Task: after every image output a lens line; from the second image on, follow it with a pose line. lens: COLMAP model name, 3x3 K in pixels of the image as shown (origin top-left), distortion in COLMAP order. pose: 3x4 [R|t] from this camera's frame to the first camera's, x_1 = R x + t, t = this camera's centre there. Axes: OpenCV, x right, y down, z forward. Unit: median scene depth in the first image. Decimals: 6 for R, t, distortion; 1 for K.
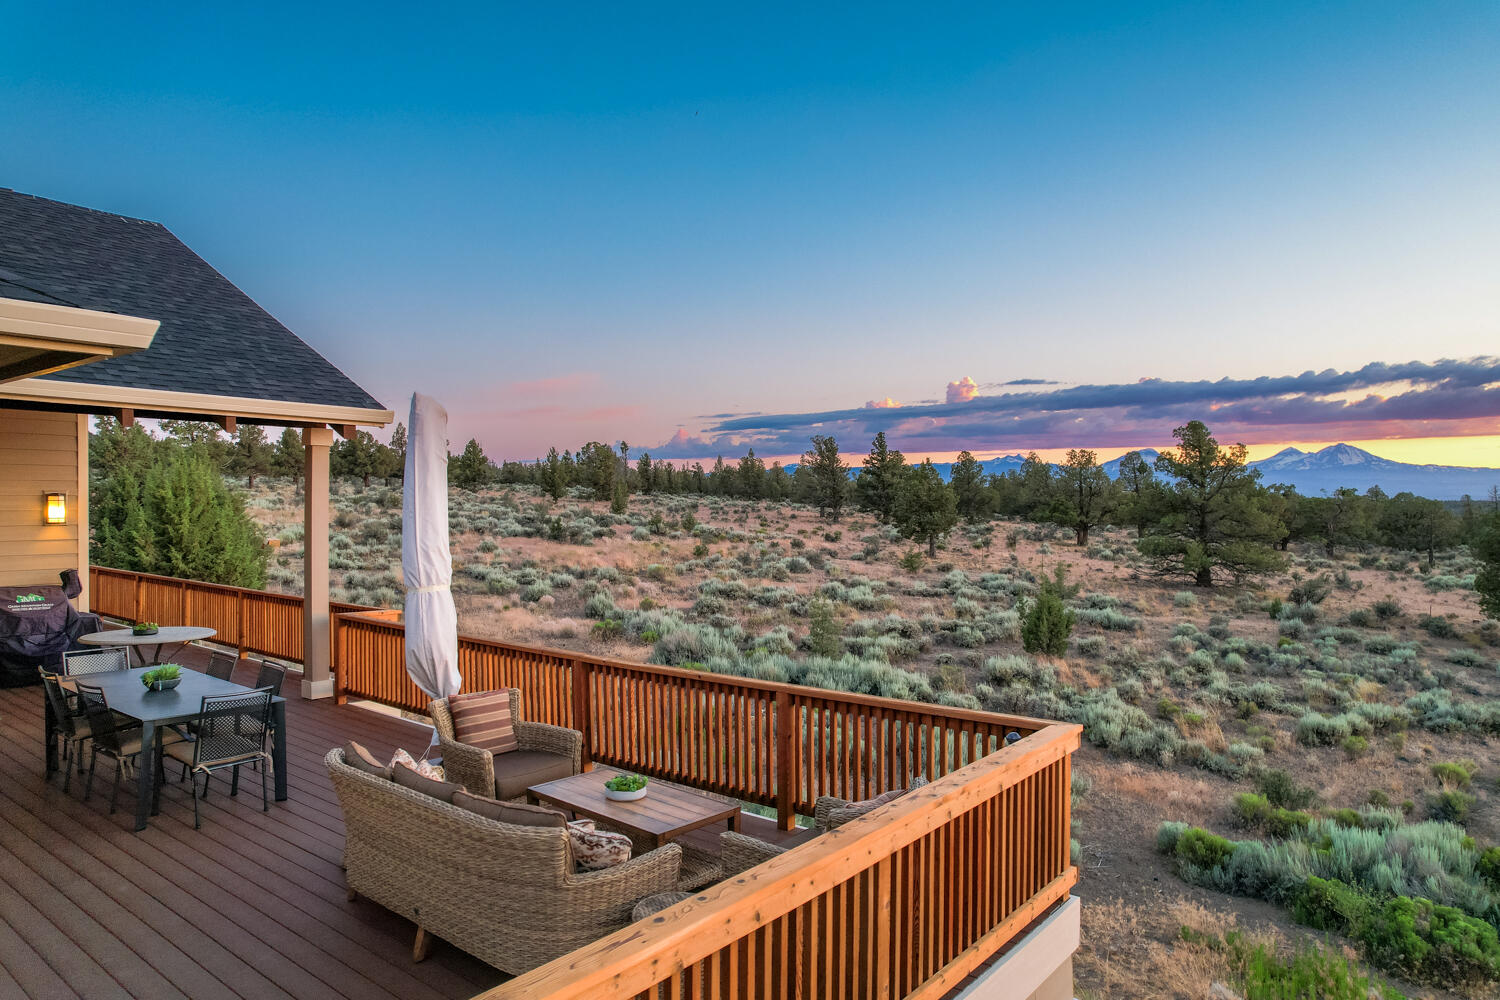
lens RADIAL K [[962.8, 0, 761.1], [0, 962.8, 502.2], [0, 0, 1]] dist [-0.073339, 0.071061]
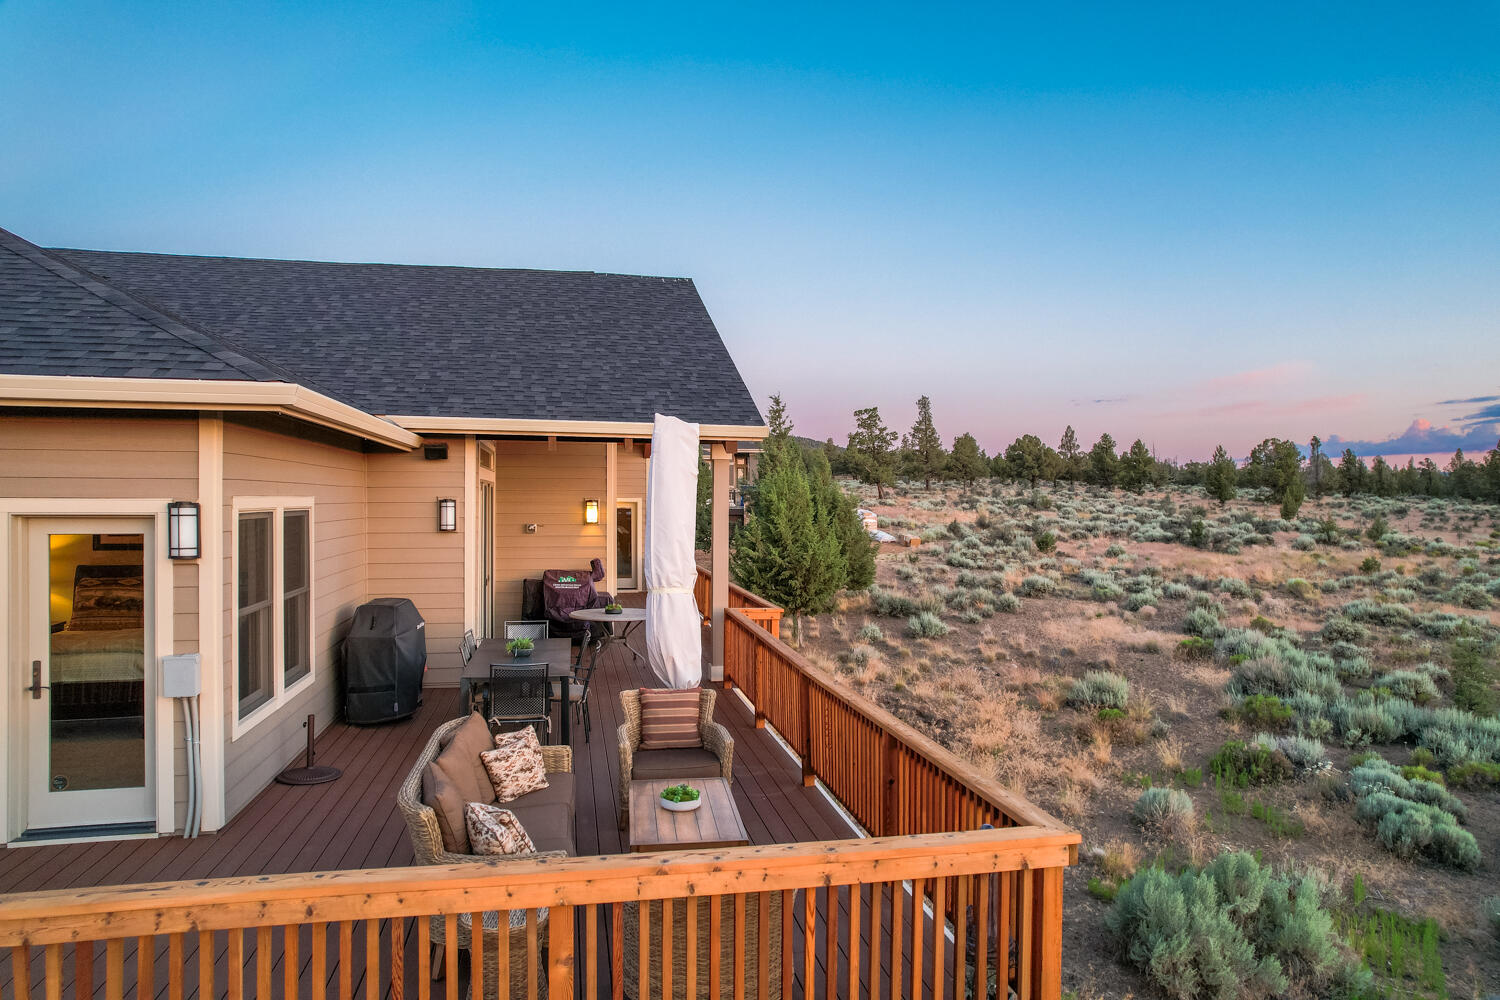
lens RADIAL K [[962.8, 0, 761.1], [0, 962.8, 502.2], [0, 0, 1]] dist [-0.073339, 0.071061]
pose [[0.768618, 0.004759, -0.639691, 0.078119], [-0.005797, 0.999983, 0.000475, -0.002379], [0.639682, 0.003343, 0.768632, 0.036558]]
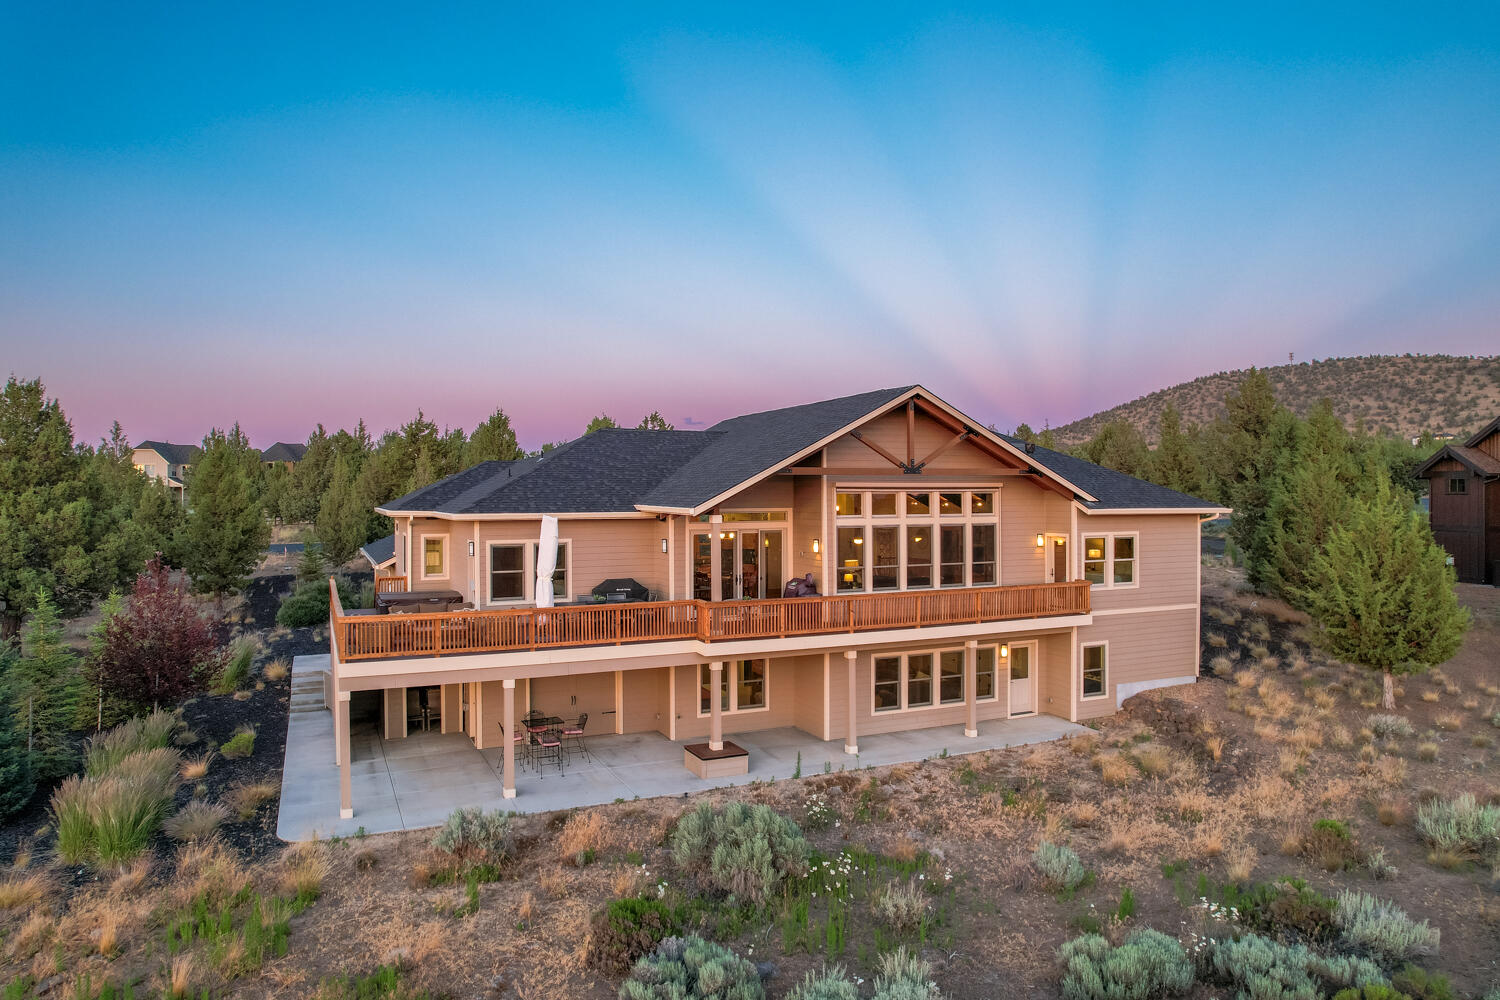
lens RADIAL K [[947.6, 0, 752.6], [0, 947.6, 511.8], [0, 0, 1]] dist [-0.067903, 0.066476]
pose [[-0.450160, 0.013081, -0.892852, 0.362787], [-0.000405, 0.999890, 0.014854, -0.029599], [0.892948, 0.007048, -0.450105, 0.519611]]
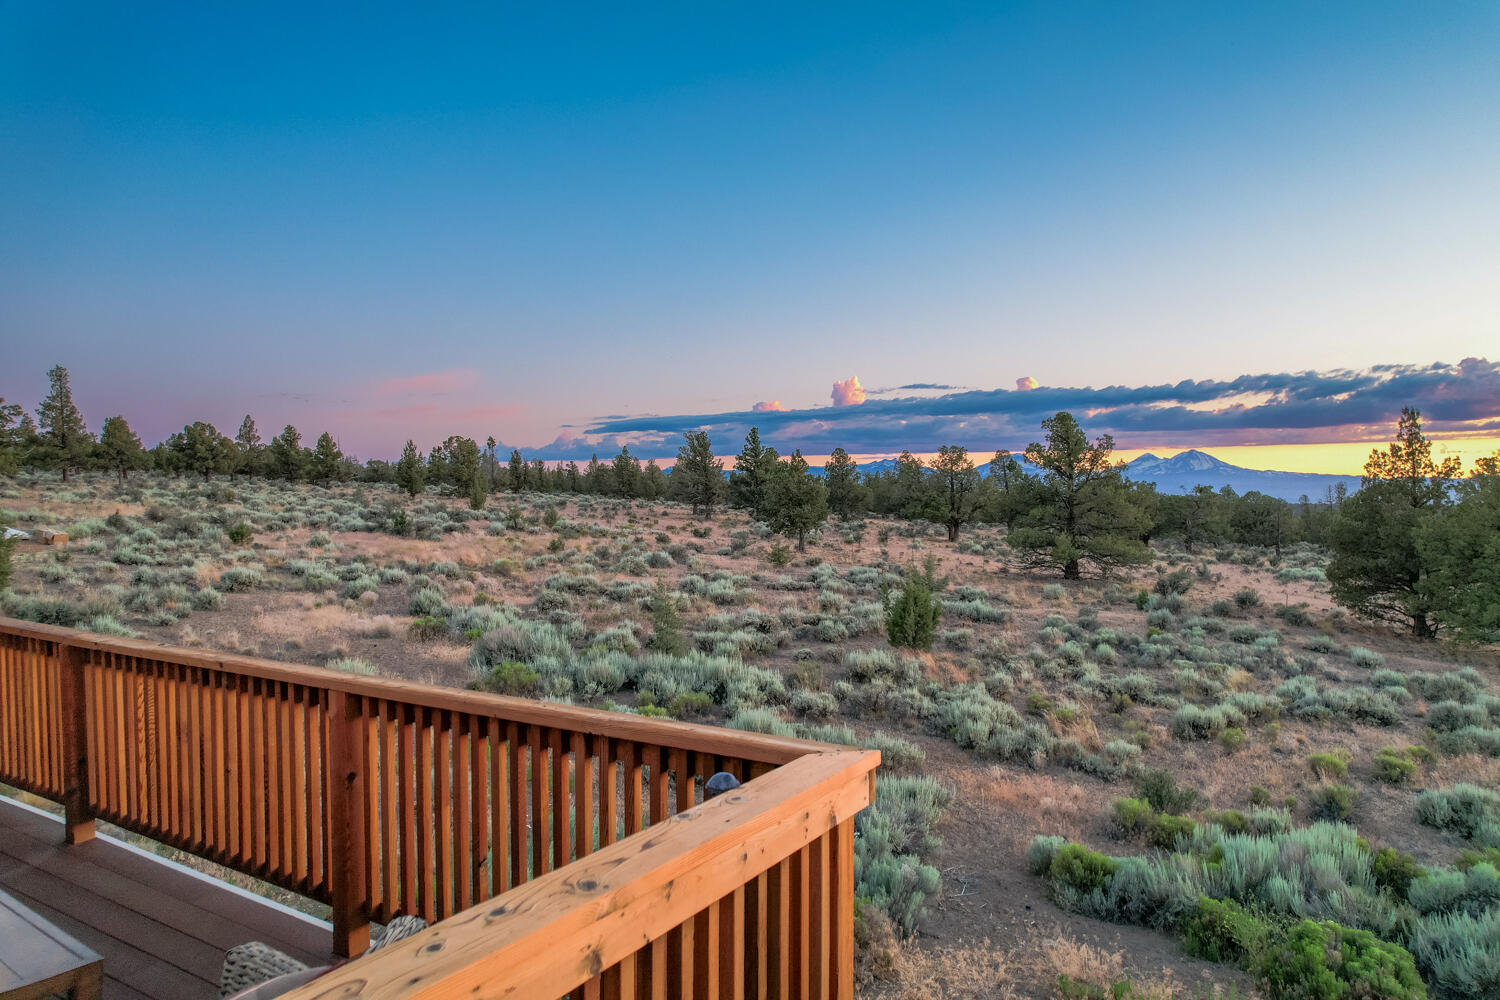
lens RADIAL K [[959.3, 0, 758.6], [0, 959.3, 500.6], [0, 0, 1]] dist [-0.061700, 0.050633]
pose [[0.992679, 0.001381, 0.120771, 0.028662], [-0.000875, 0.999991, -0.004240, 0.015014], [-0.120776, 0.004103, 0.992671, 0.071030]]
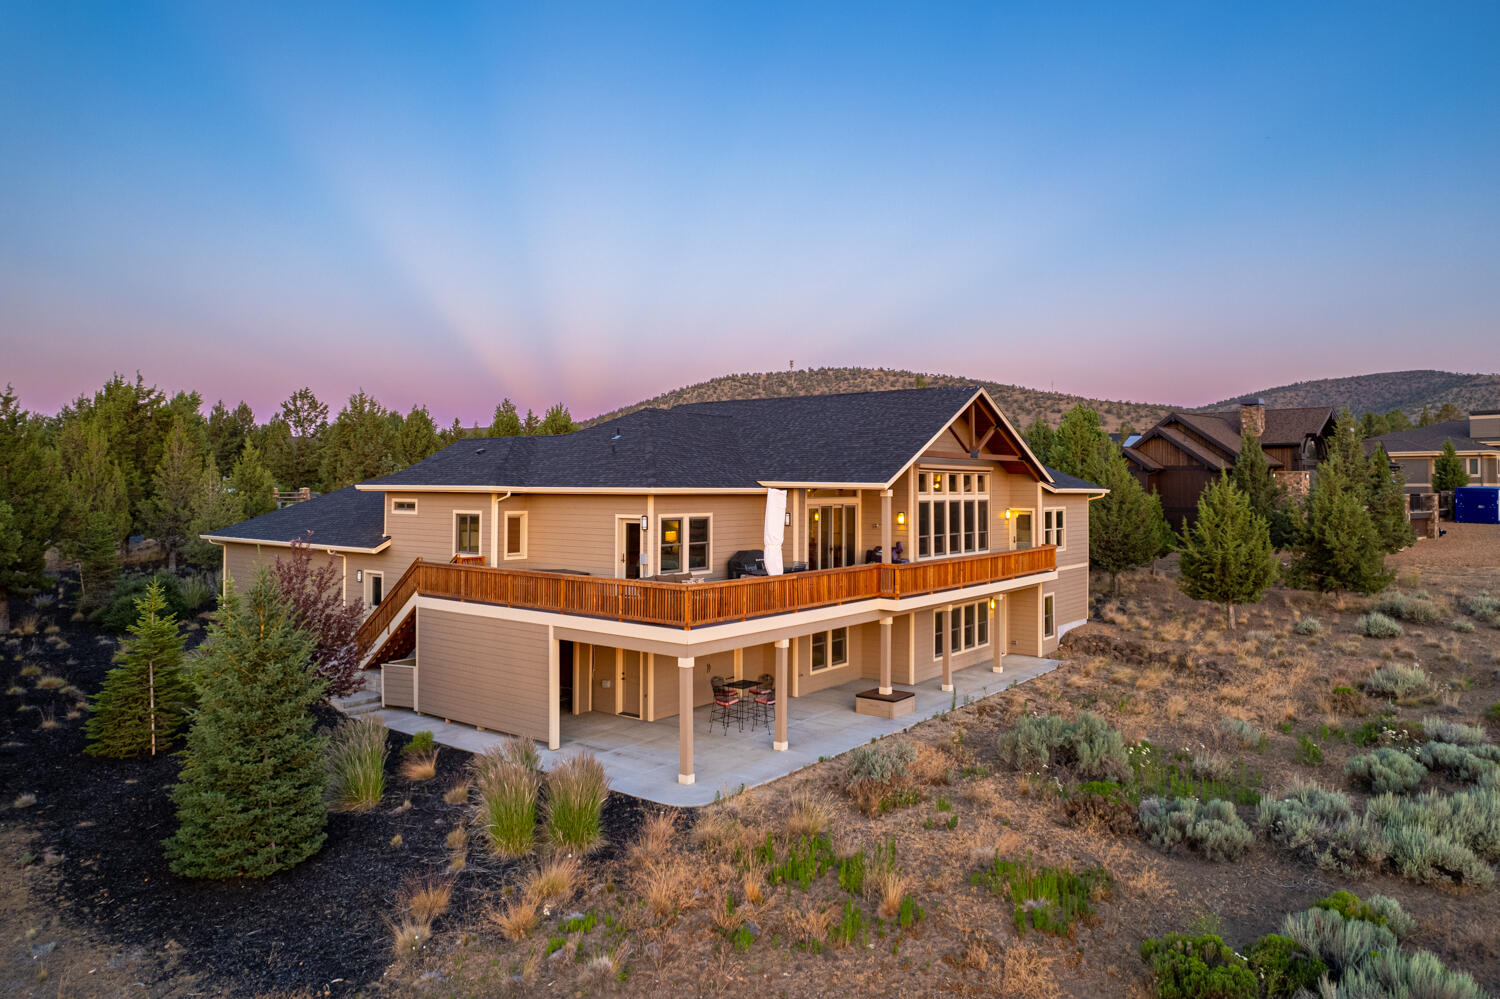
lens RADIAL K [[975.0, 0, 747.6], [0, 975.0, 481.9], [0, 0, 1]] dist [-0.004883, -0.000580]
pose [[0.017447, -0.009540, -0.999802, 0.534924], [-0.006238, 0.999934, -0.009650, -0.017800], [0.999828, 0.006405, 0.017386, 0.148256]]
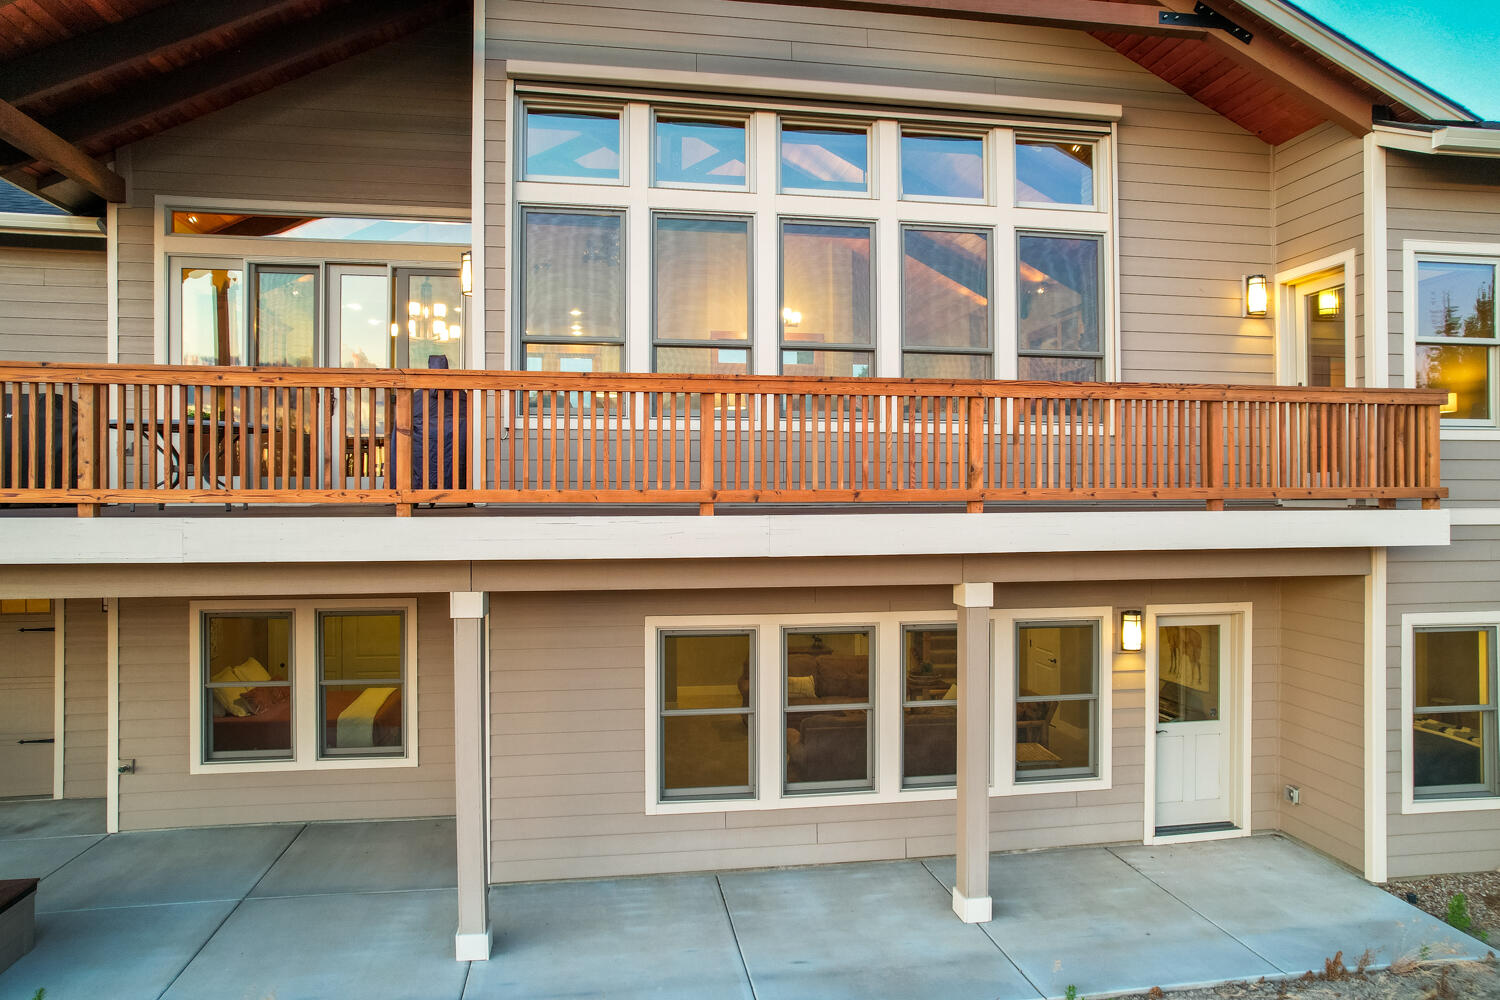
lens RADIAL K [[962.8, 0, 761.1], [0, 962.8, 502.2], [0, 0, 1]] dist [-0.073339, 0.071061]
pose [[-0.663539, 0.000671, -0.748142, -0.097374], [-0.003793, 0.999984, 0.004260, 0.049089], [0.748132, 0.005664, -0.663525, 0.458996]]
